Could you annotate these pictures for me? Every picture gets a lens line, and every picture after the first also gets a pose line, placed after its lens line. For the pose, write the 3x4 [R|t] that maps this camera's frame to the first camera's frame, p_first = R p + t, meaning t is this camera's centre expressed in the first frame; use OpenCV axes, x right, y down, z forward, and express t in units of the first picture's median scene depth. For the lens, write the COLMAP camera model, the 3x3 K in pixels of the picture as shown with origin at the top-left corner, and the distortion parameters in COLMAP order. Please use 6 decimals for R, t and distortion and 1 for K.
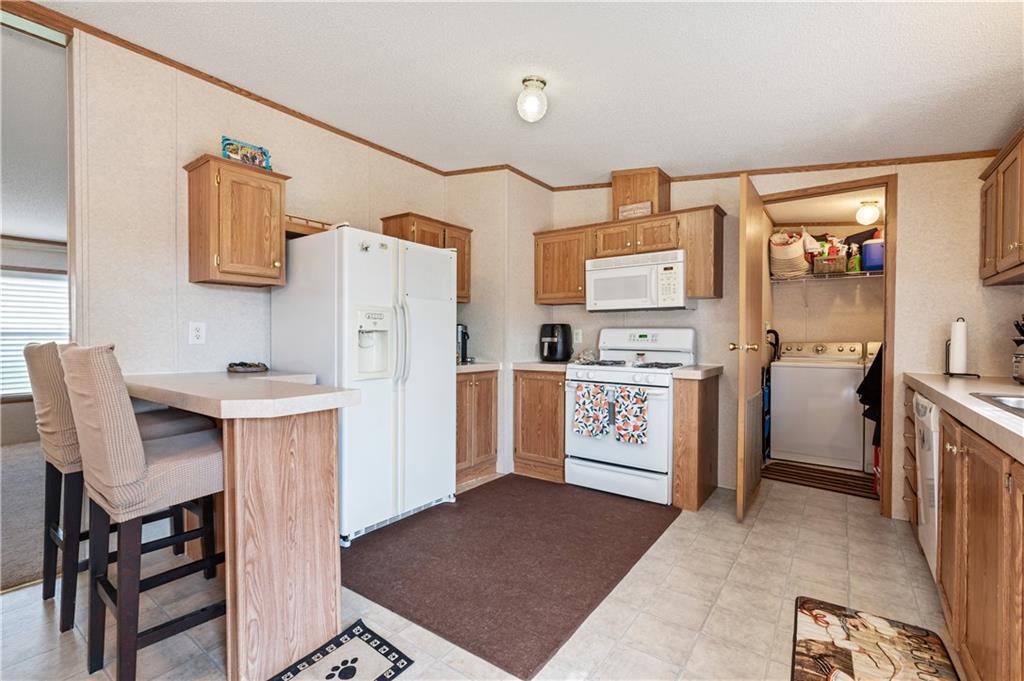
lens RADIAL K [[457.1, 0, 513.1], [0, 457.1, 338.6], [0, 0, 1]] dist [0.000855, 0.000908]
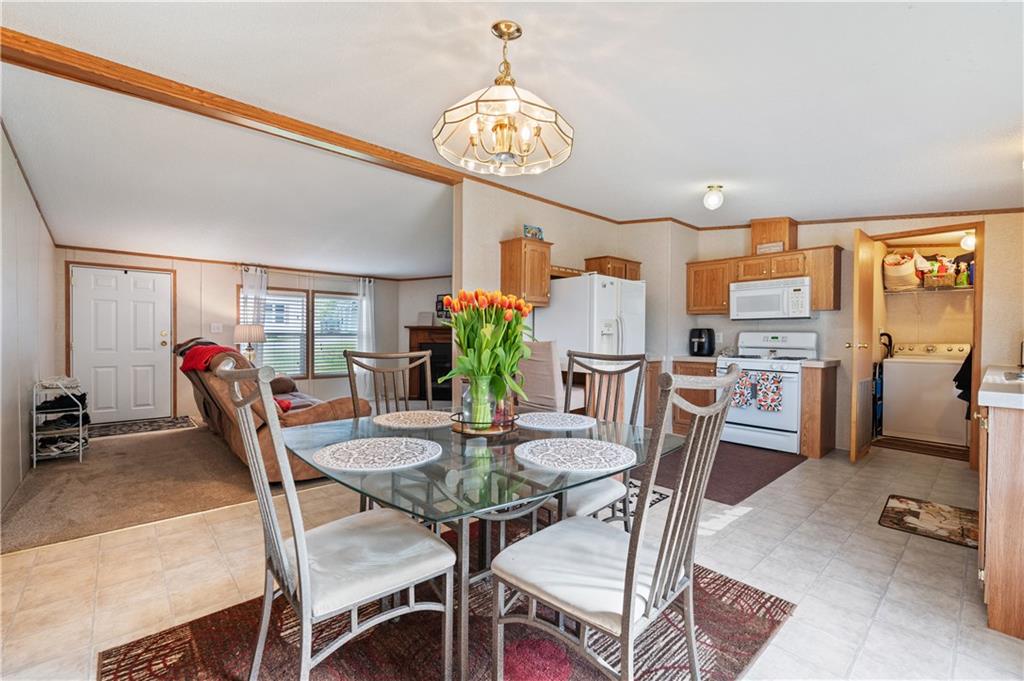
lens RADIAL K [[443.2, 0, 507.8], [0, 443.2, 339.1], [0, 0, 1]] dist [-0.000623, -0.001084]
pose [[0.977784, 0.005580, -0.209541, -0.227168], [-0.005423, 0.999984, 0.001322, 0.001536], [0.209545, -0.000156, 0.977799, -0.483816]]
